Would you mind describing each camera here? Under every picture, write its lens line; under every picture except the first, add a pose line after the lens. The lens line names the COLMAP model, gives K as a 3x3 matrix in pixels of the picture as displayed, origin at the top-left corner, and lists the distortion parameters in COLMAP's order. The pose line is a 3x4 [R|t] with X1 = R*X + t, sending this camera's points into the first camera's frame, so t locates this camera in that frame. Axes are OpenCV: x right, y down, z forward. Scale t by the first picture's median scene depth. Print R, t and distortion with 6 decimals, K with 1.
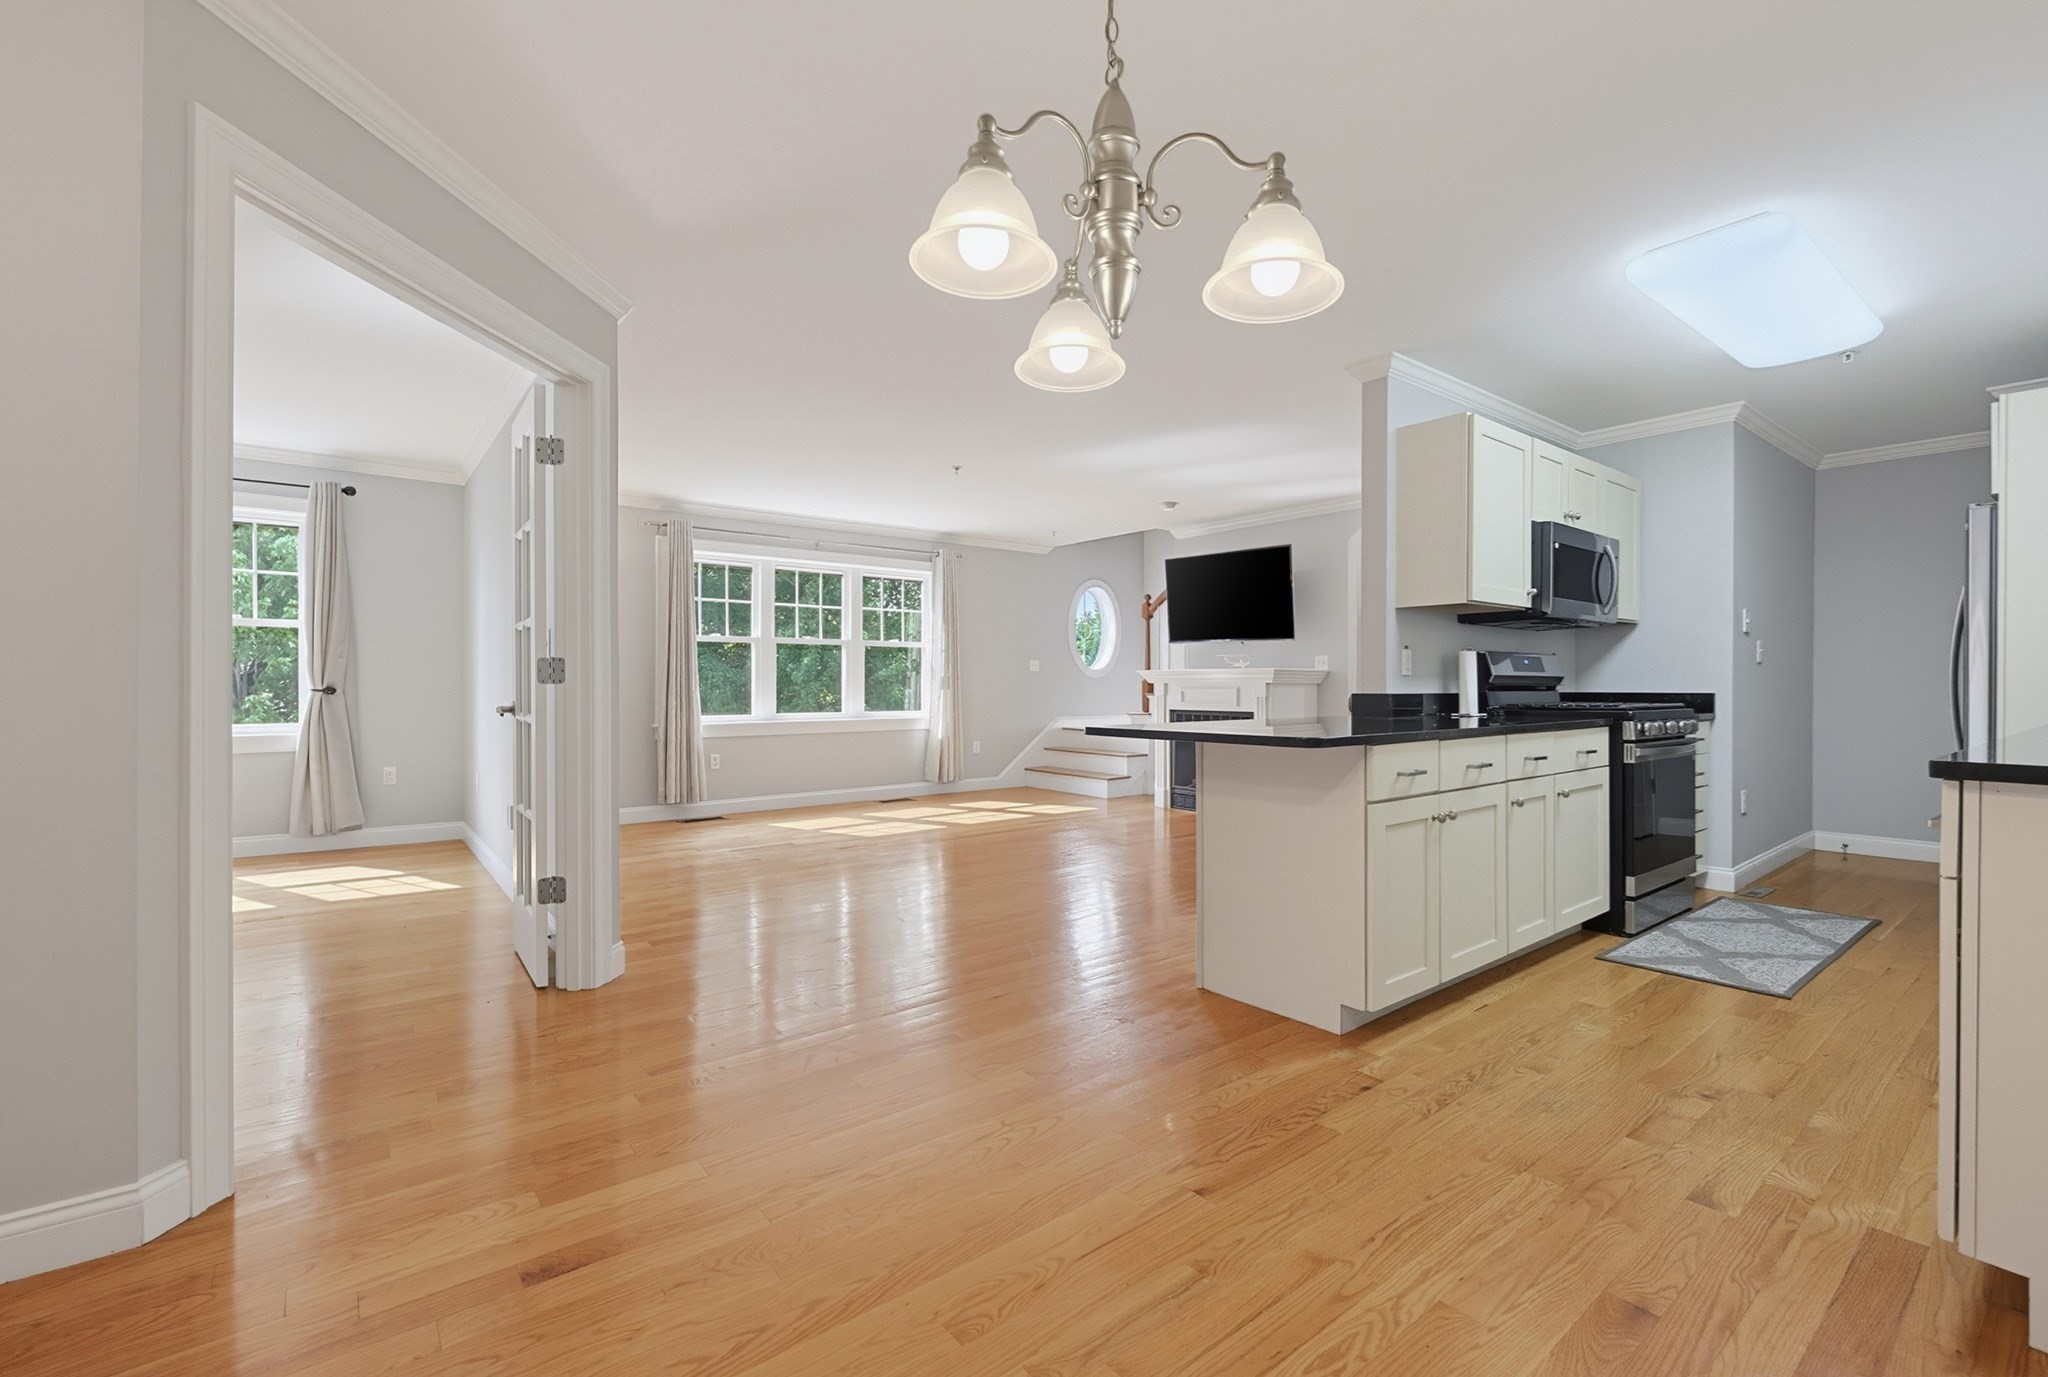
lens RADIAL K [[909.5, 0, 1037.3], [0, 909.5, 686.8], [0, 0, 1]] dist [0.004591, 0.000370]
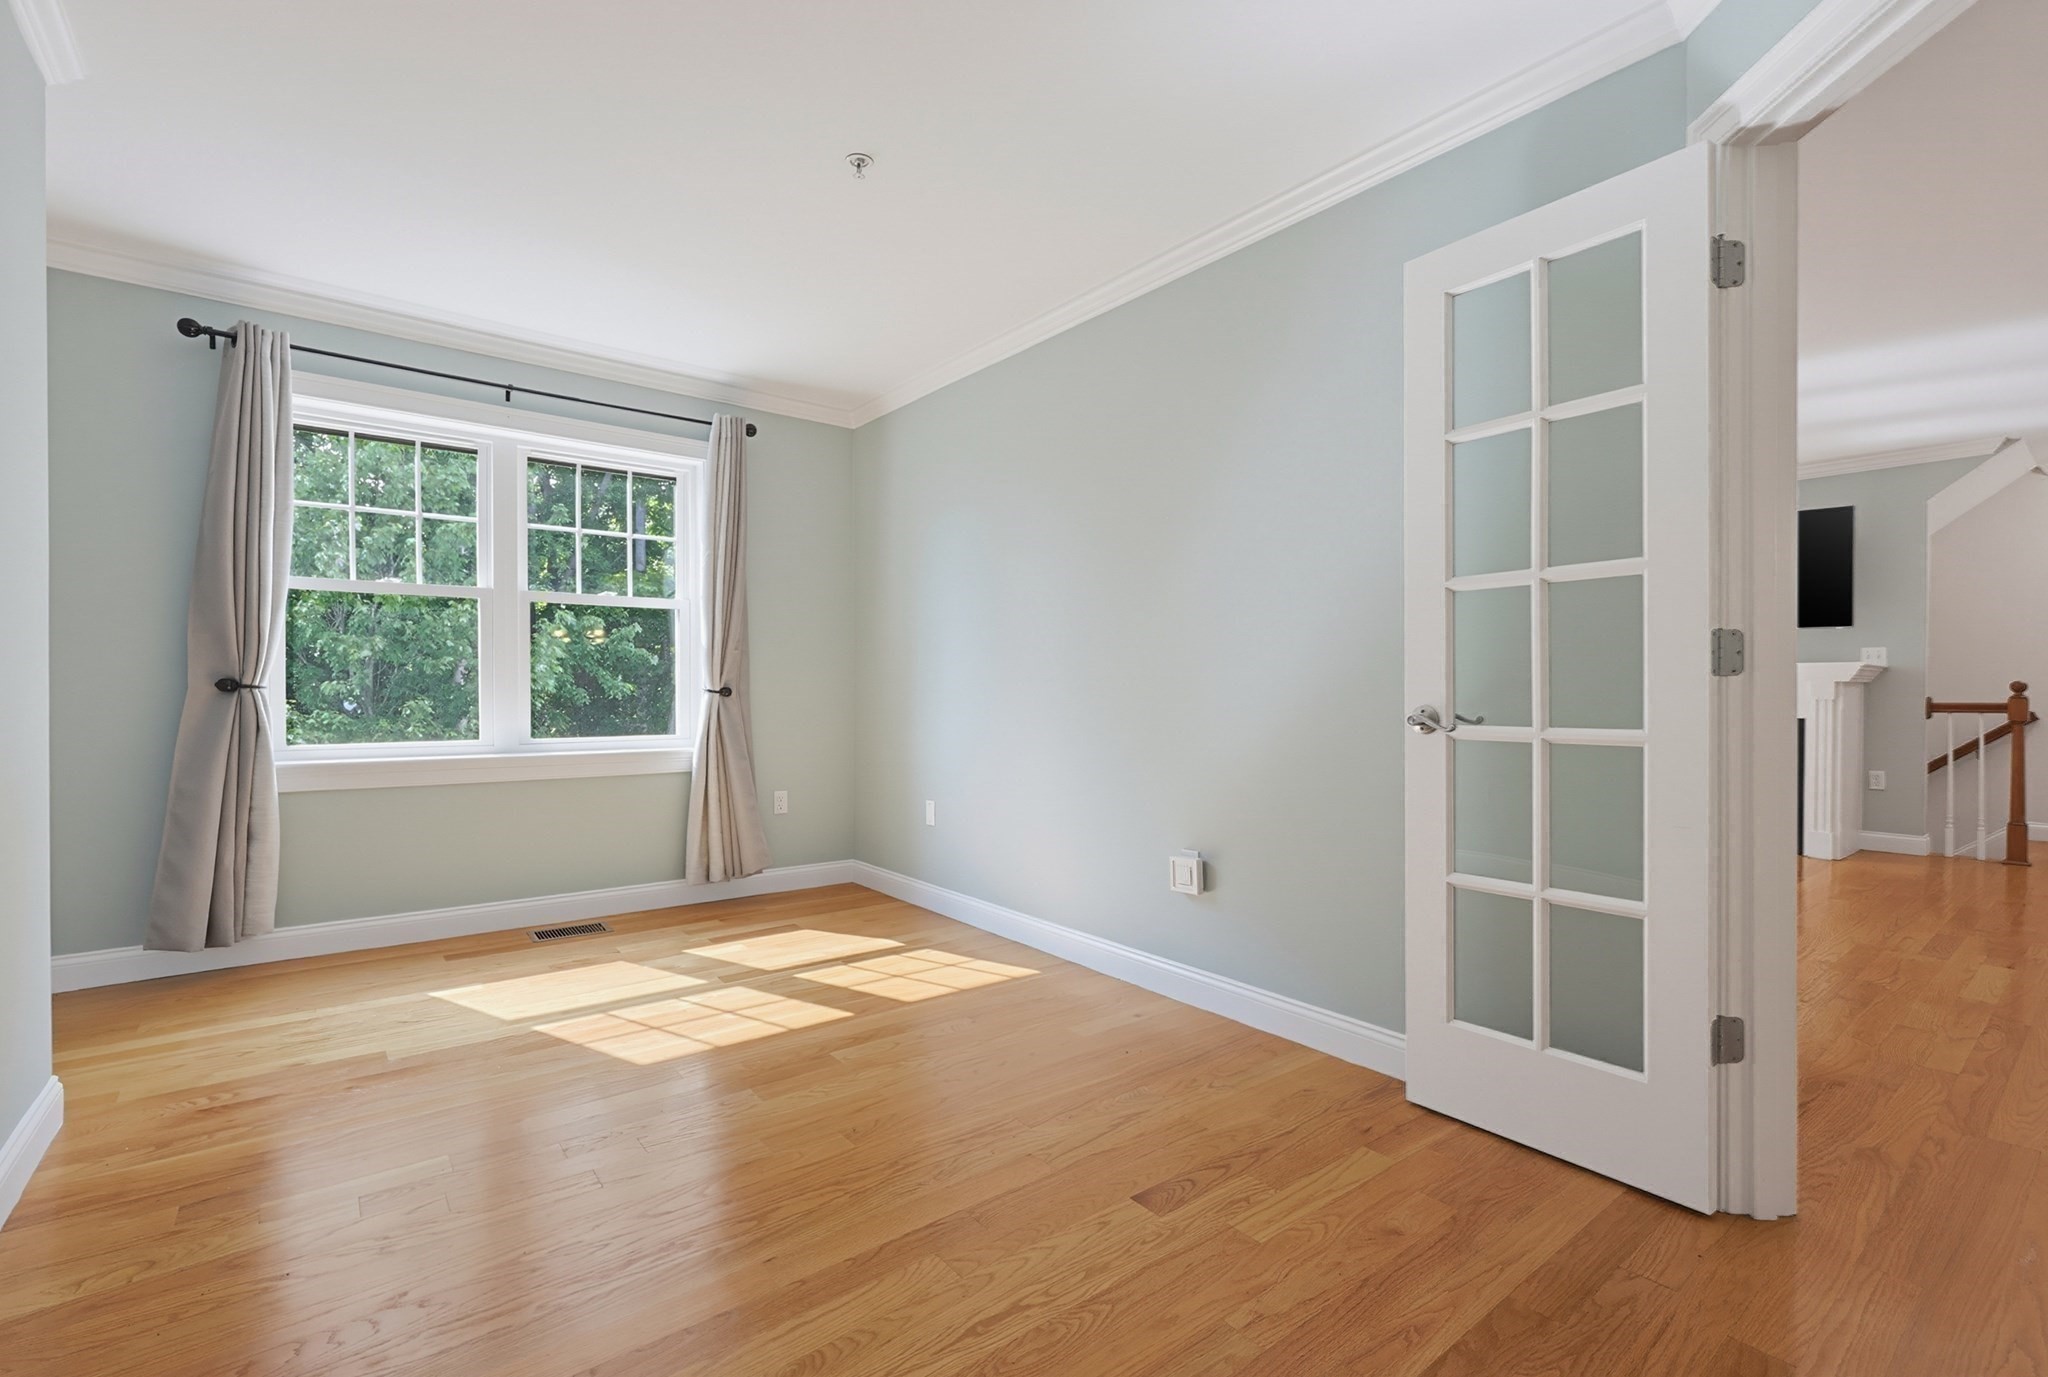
lens RADIAL K [[909.5, 0, 945.4], [0, 909.5, 674.8], [0, 0, 1]] dist [0.004591, 0.000370]
pose [[0.999459, 0.019006, -0.026842, 0.051154], [-0.018849, 0.999804, 0.006072, -0.015802], [0.026952, -0.005562, 0.999621, 0.620631]]
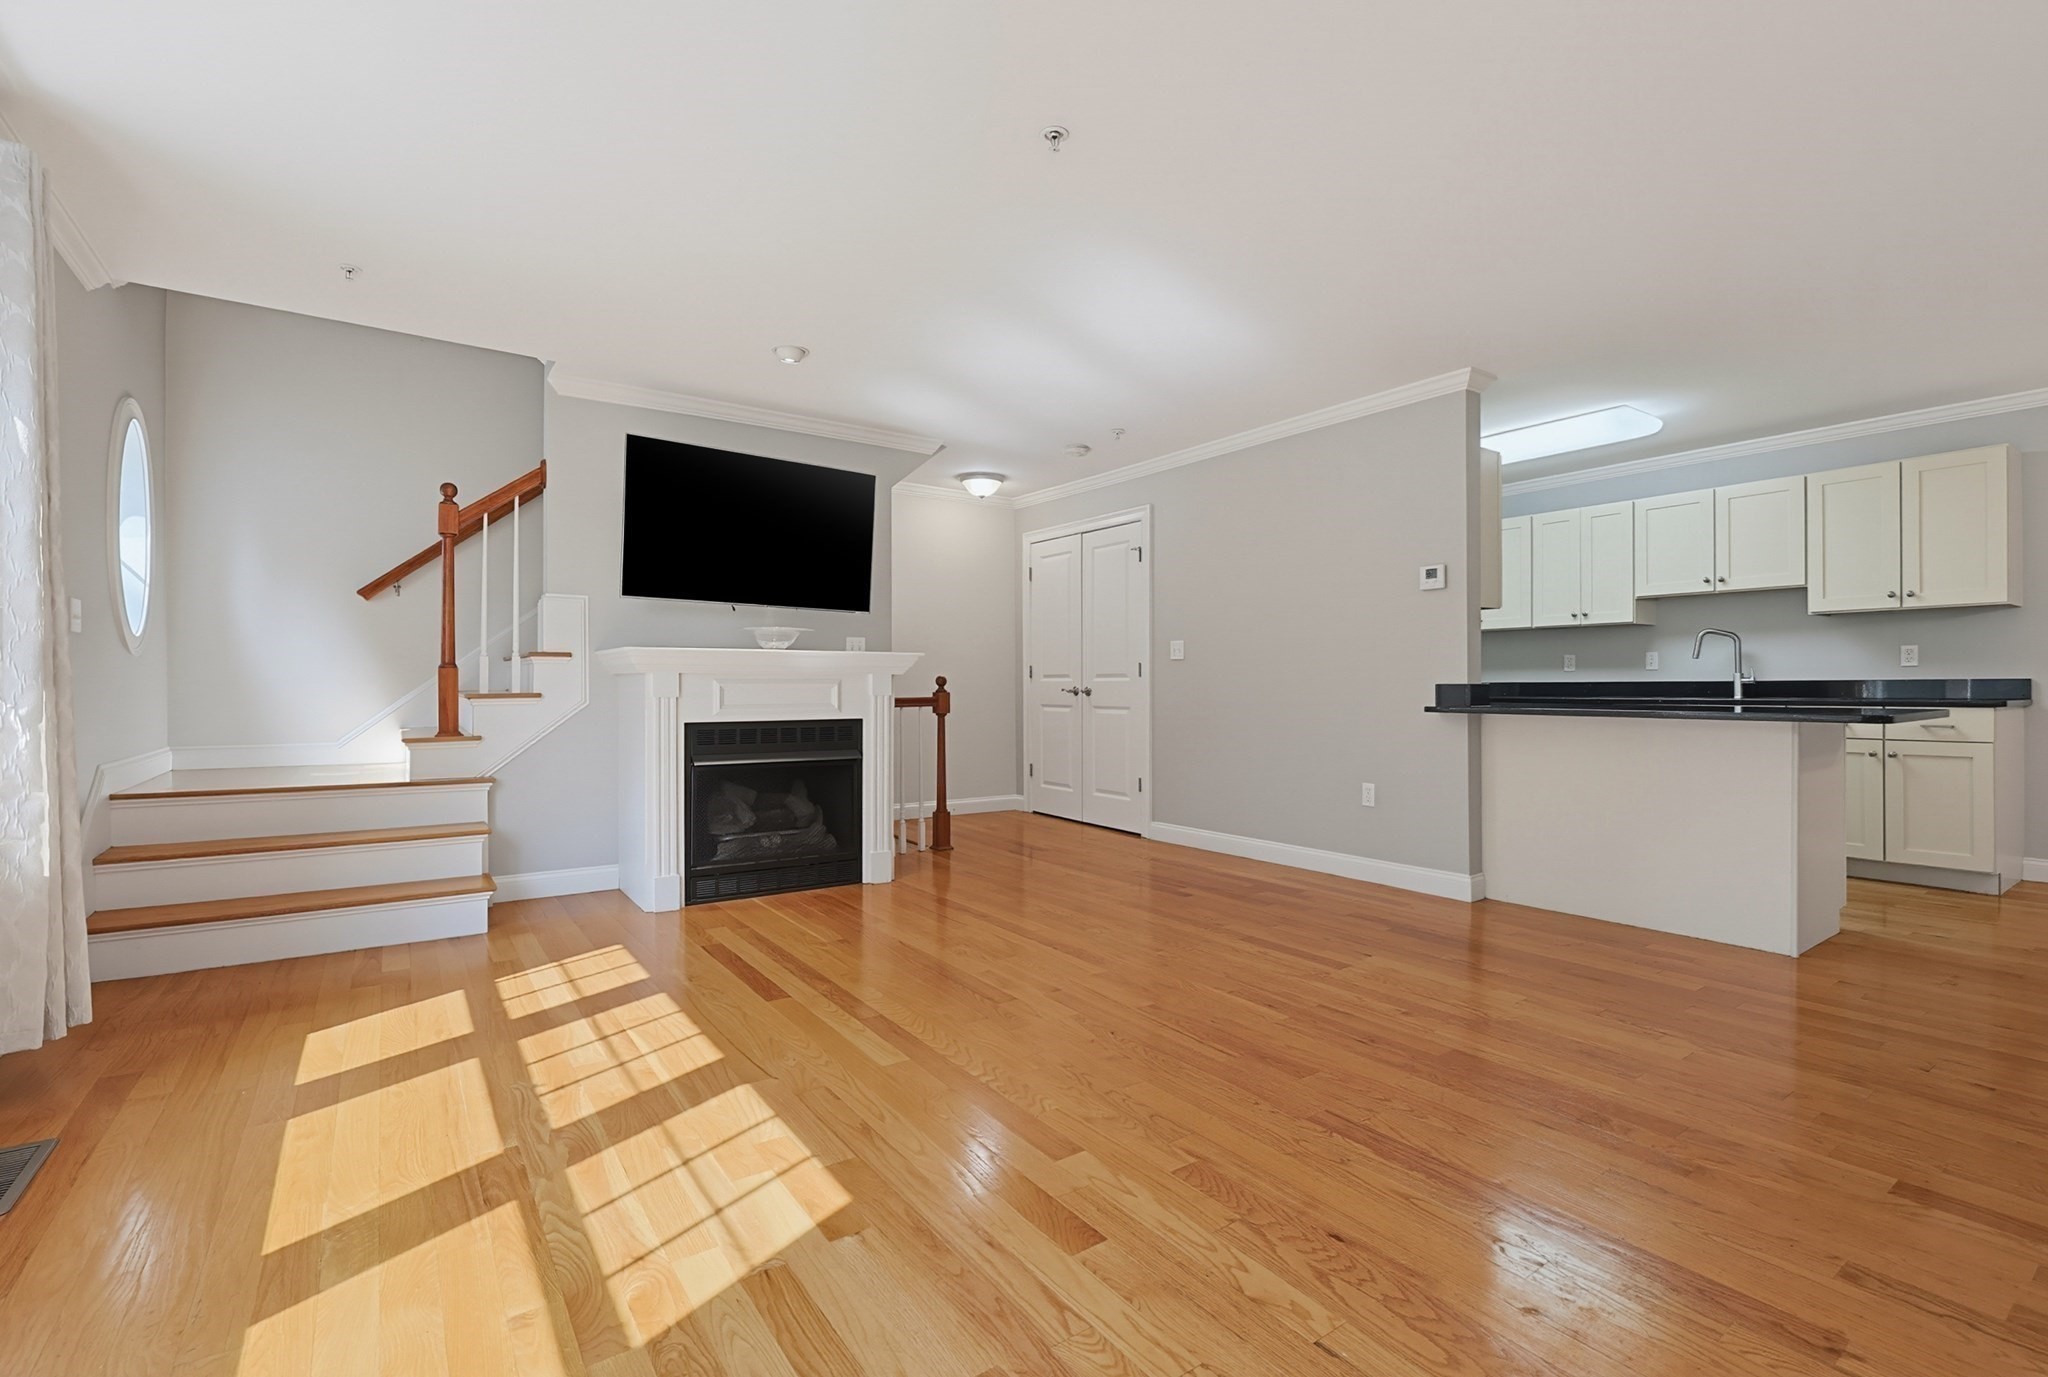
lens RADIAL K [[909.5, 0, 1042.5], [0, 909.5, 706.5], [0, 0, 1]] dist [0.004591, 0.000370]
pose [[0.039402, -0.026357, 0.998876, -0.425925], [0.002780, 0.999651, 0.026267, 0.002363], [-0.999220, 0.001742, 0.039462, 0.852713]]
